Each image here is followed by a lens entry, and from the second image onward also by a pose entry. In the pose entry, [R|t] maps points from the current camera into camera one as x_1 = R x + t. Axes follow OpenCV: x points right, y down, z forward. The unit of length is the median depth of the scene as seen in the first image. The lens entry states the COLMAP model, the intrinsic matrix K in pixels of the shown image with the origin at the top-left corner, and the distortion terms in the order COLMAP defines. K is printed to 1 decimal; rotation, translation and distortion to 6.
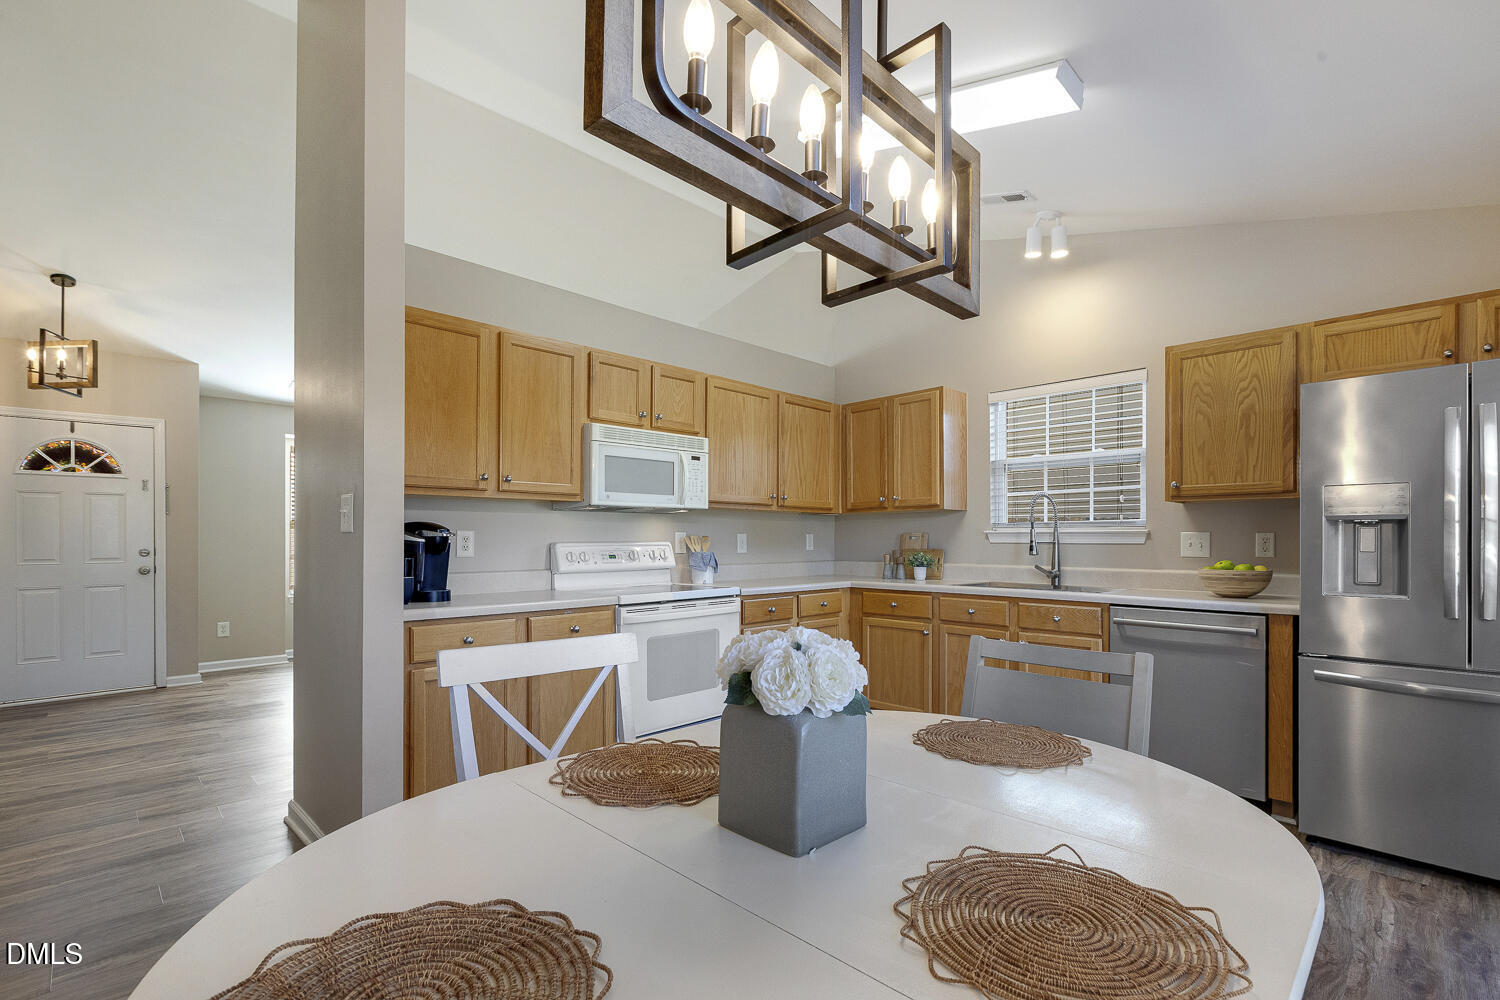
lens RADIAL K [[688.5, 0, 750.8], [0, 688.5, 565.6], [0, 0, 1]] dist [0.000155, 0.000093]
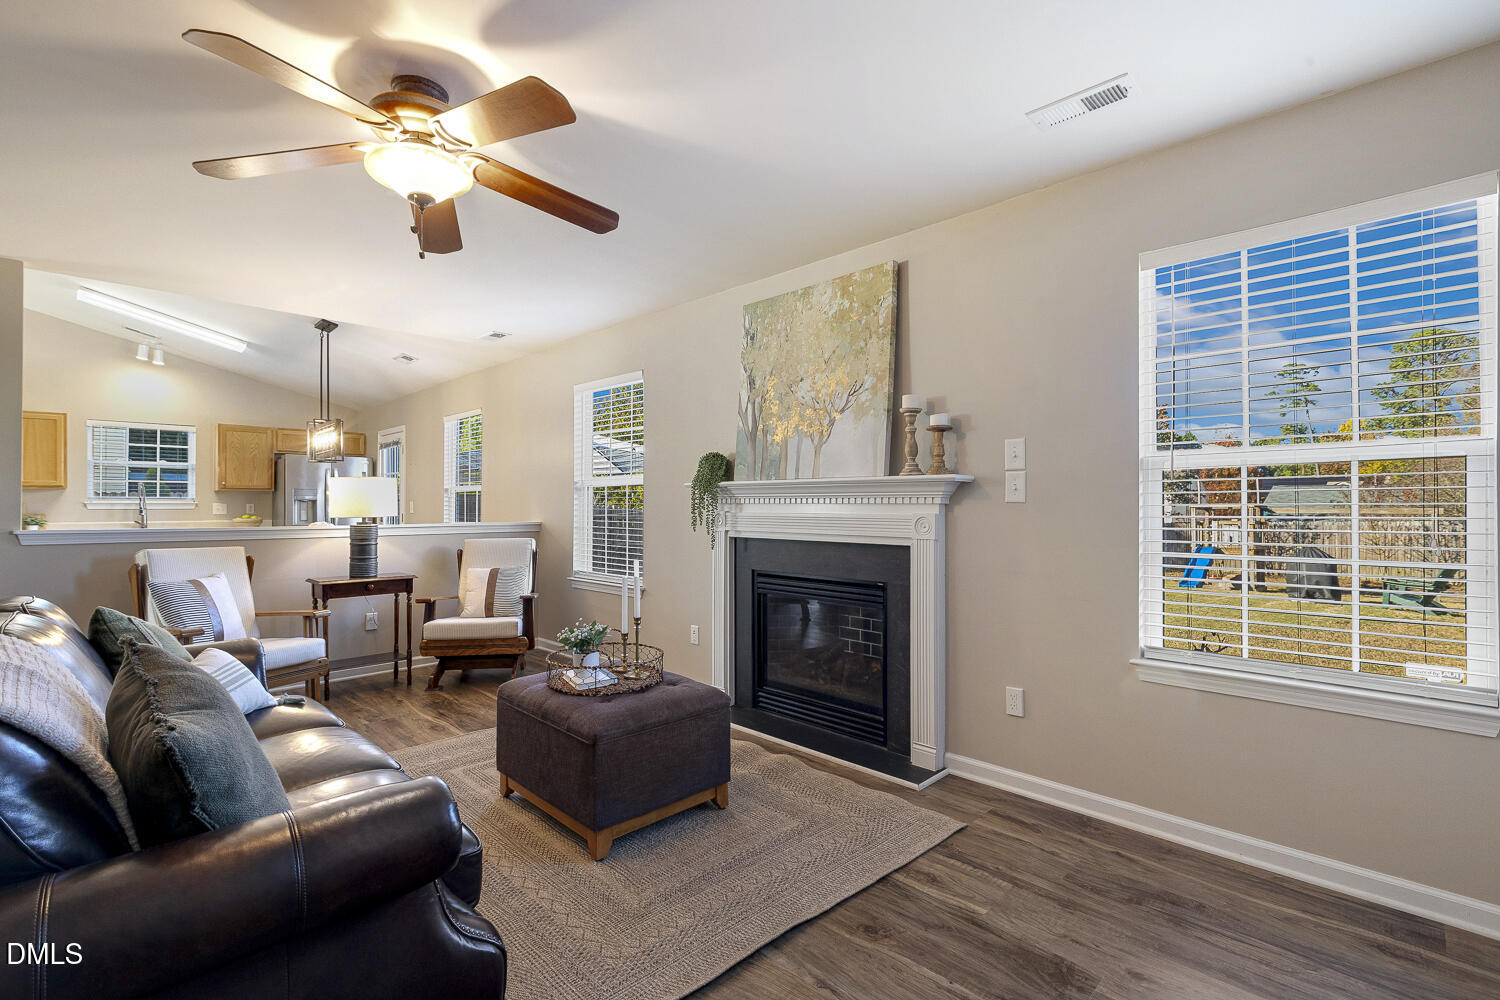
lens RADIAL K [[691.5, 0, 750.0], [0, 691.5, 500.0], [0, 0, 1]] dist [0.000310, -0.000048]
pose [[-0.007351, 0.003529, 0.999967, -1.515982], [0.036519, 0.999328, -0.003258, 0.010002], [-0.999306, 0.036494, -0.007474, -0.661883]]
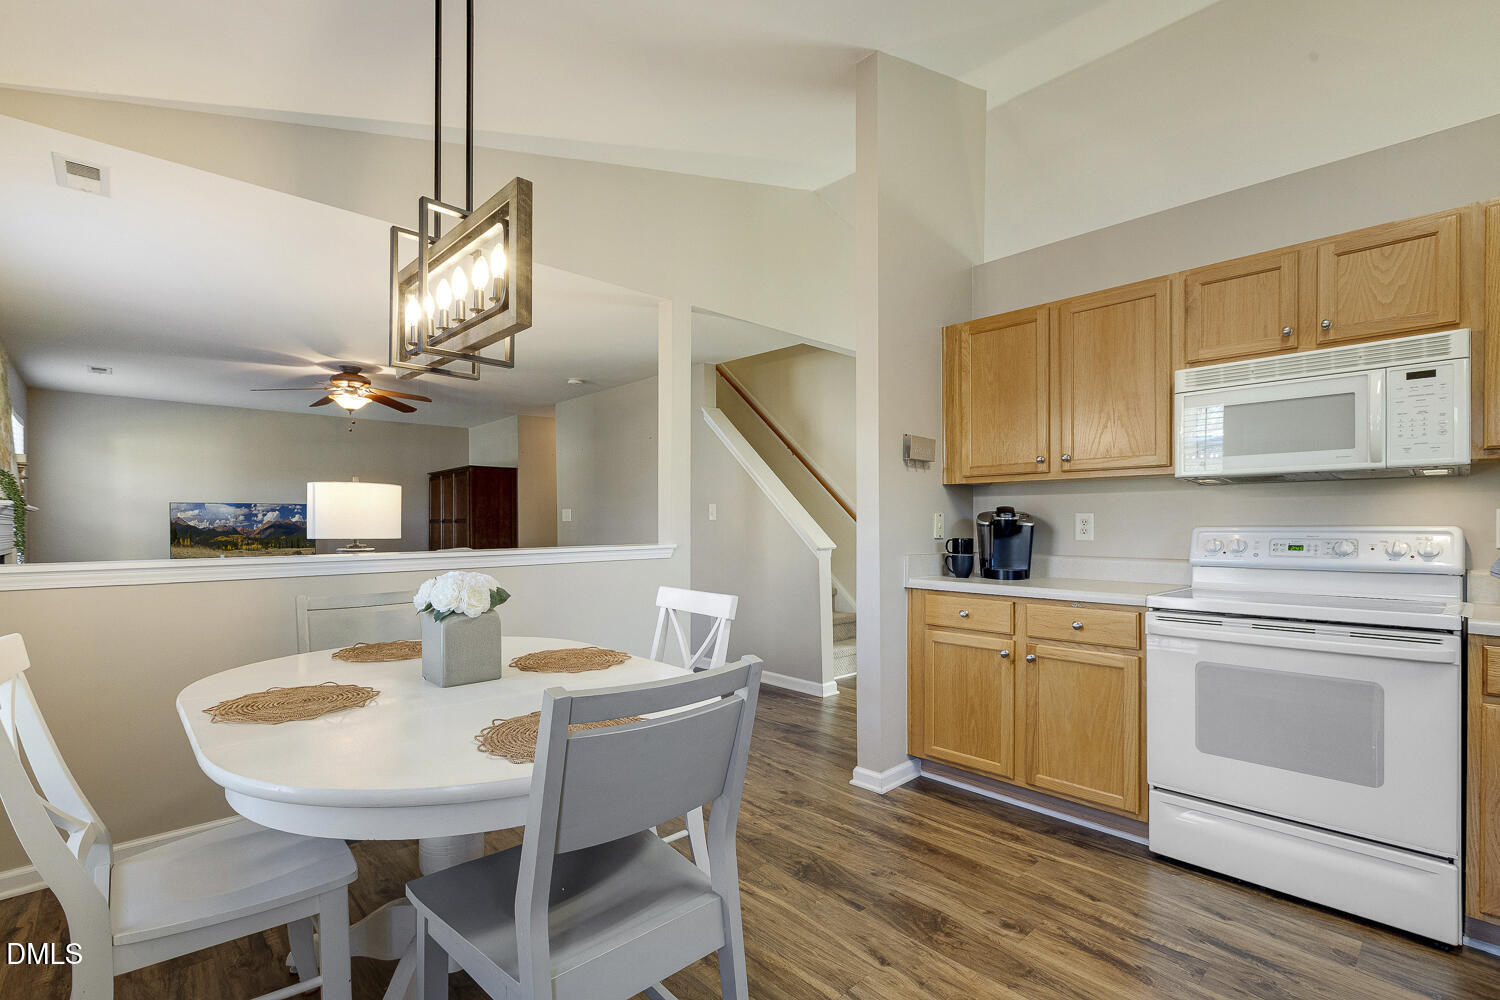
lens RADIAL K [[680.1, 0, 749.8], [0, 680.1, 530.2], [0, 0, 1]] dist [0.001960, 0.000305]
pose [[-0.028784, 0.007379, -0.999558, 0.474642], [-0.039570, 0.999181, 0.008516, -0.014290], [0.998802, 0.039797, -0.028469, 0.478175]]
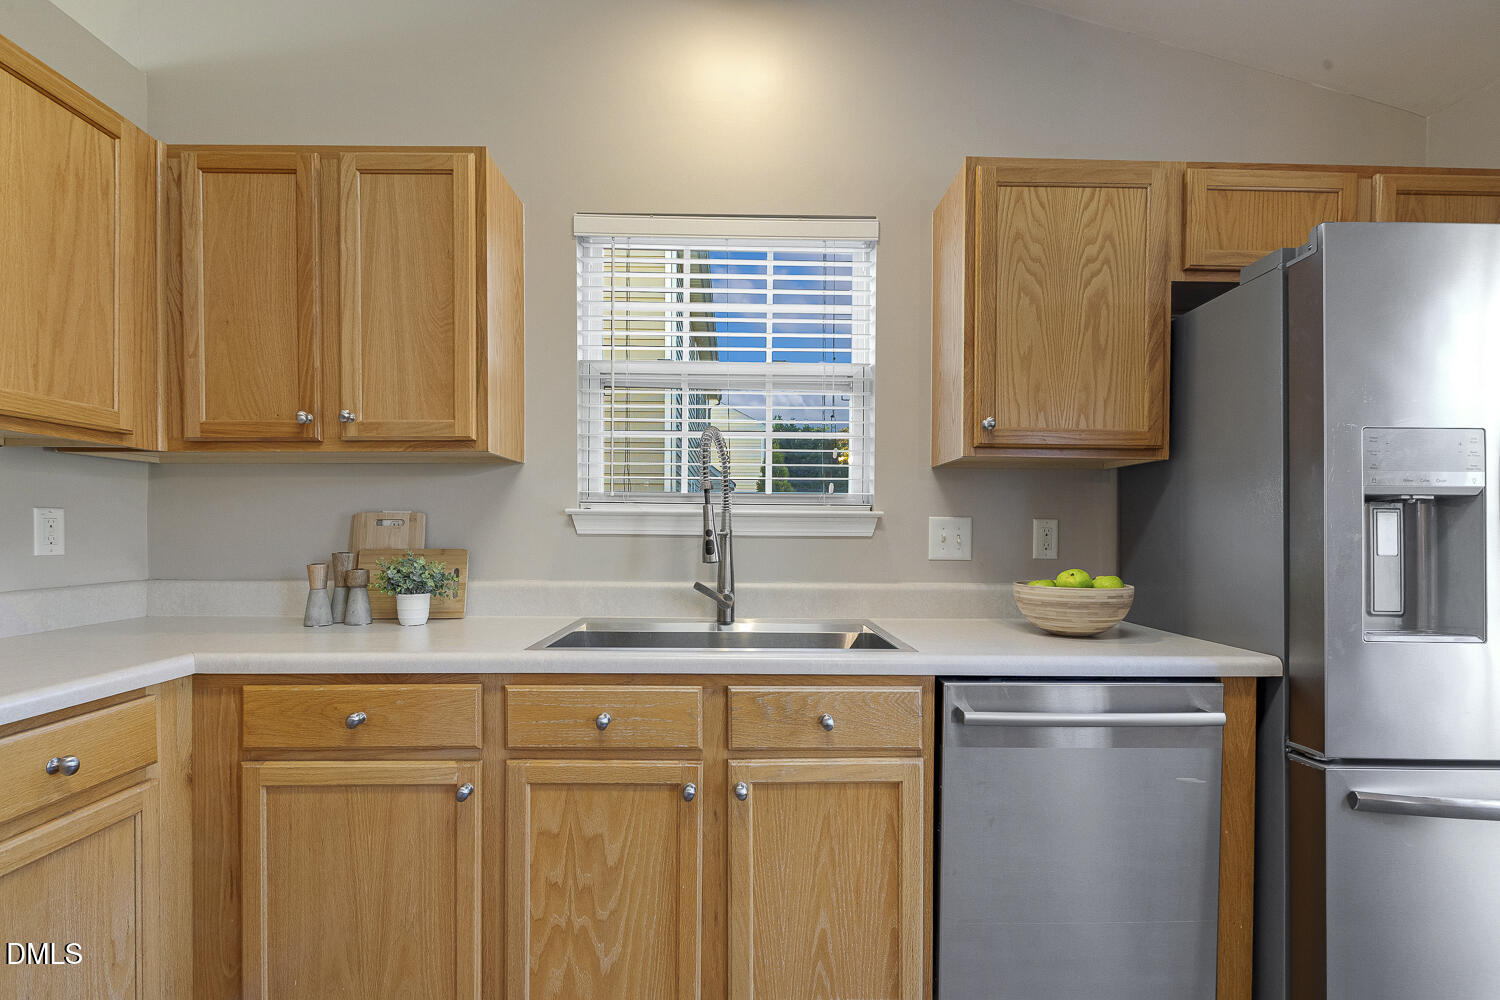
lens RADIAL K [[680.1, 0, 749.8], [0, 680.1, 530.2], [0, 0, 1]] dist [0.001960, 0.000305]
pose [[0.690954, 0.003145, 0.722891, 0.108279], [0.021002, 0.999481, -0.024422, -0.025441], [-0.722593, 0.032057, 0.690530, 0.682086]]
